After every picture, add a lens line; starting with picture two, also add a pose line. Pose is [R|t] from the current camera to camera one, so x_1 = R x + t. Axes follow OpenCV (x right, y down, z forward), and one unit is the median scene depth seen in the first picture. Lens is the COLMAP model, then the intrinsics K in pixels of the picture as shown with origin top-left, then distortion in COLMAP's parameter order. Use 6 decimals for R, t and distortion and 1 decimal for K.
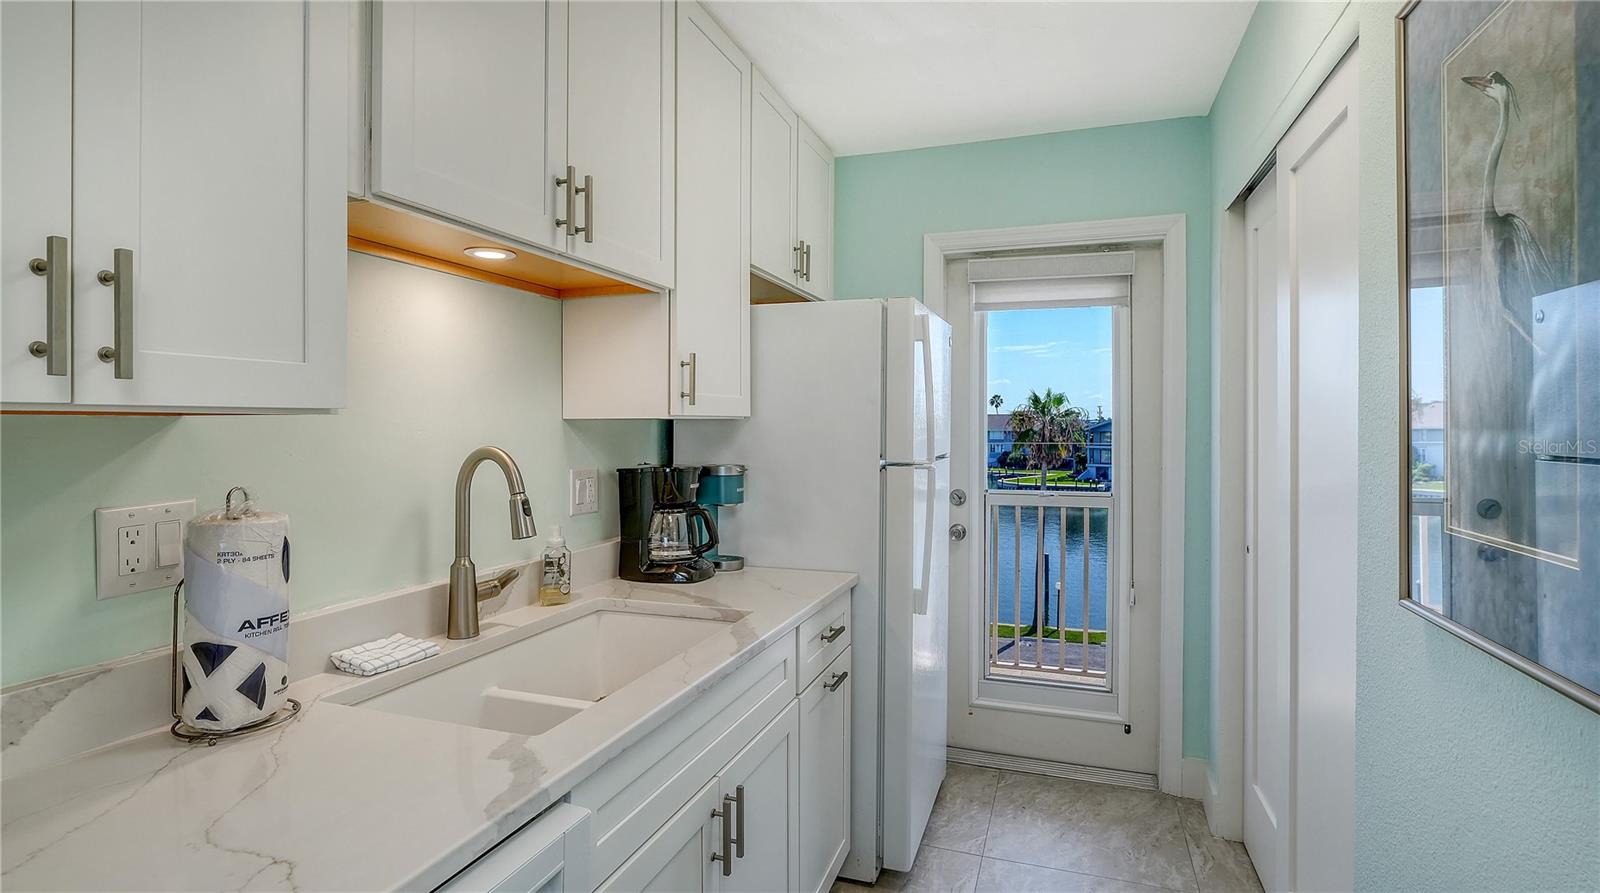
lens RADIAL K [[759.2, 0, 807.8], [0, 759.2, 427.3], [0, 0, 1]] dist [-0.001127, 0.000136]
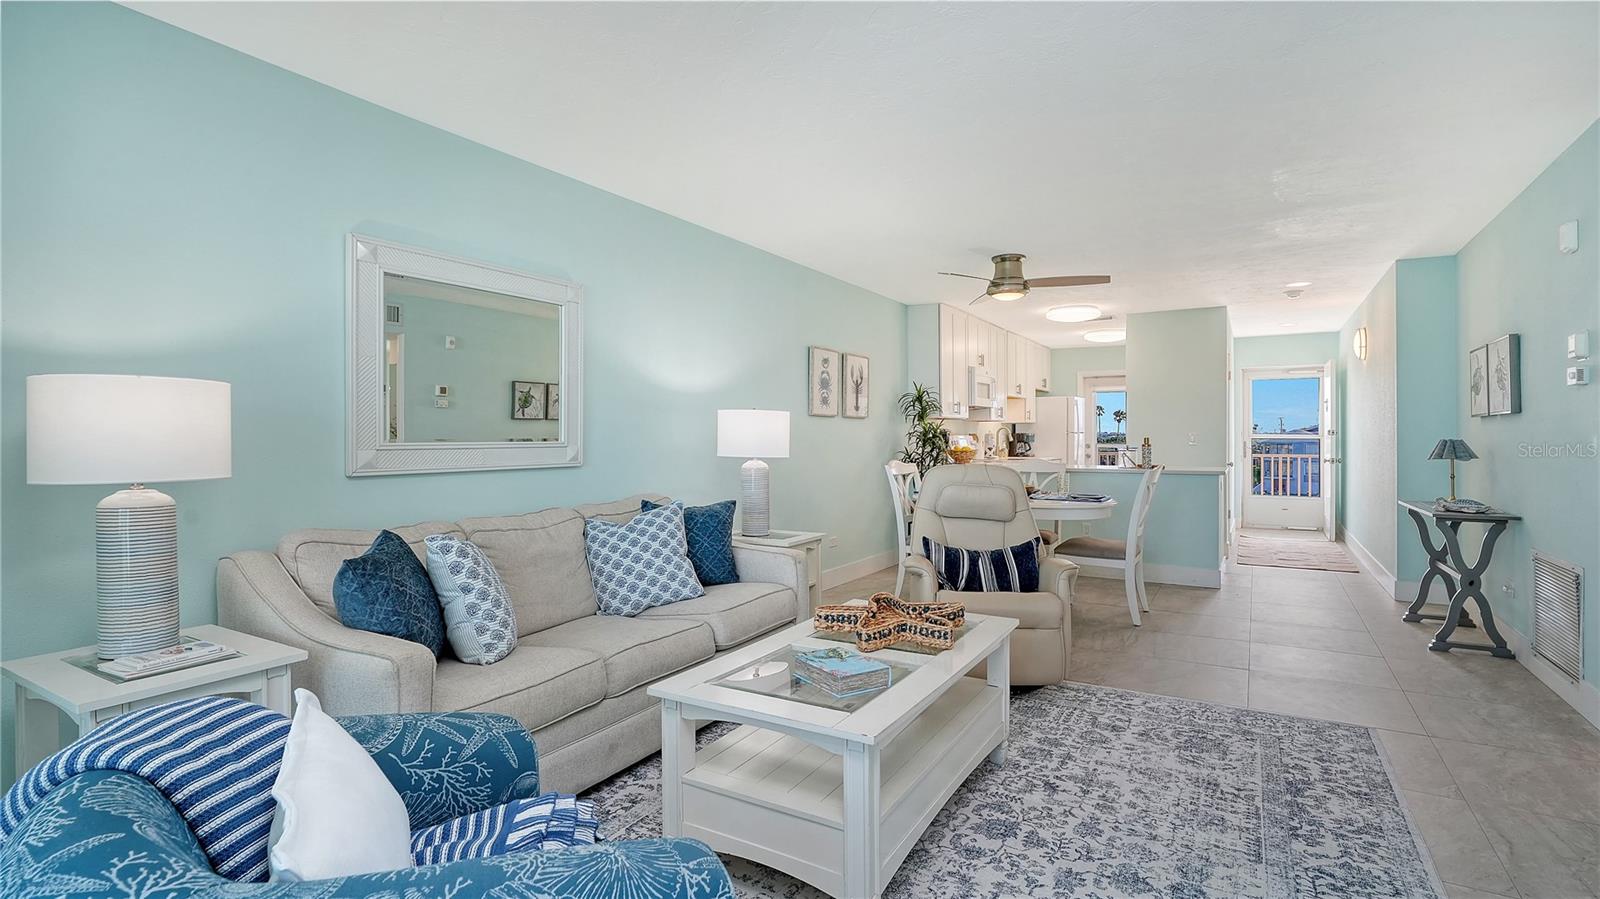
lens RADIAL K [[745.3, 0, 801.0], [0, 745.3, 434.4], [0, 0, 1]] dist [0.002215, 0.000005]
pose [[0.977865, -0.000607, -0.209234, -0.555811], [-0.001009, 0.999971, -0.007614, 0.098609], [0.209233, 0.007656, 0.977836, -3.900913]]
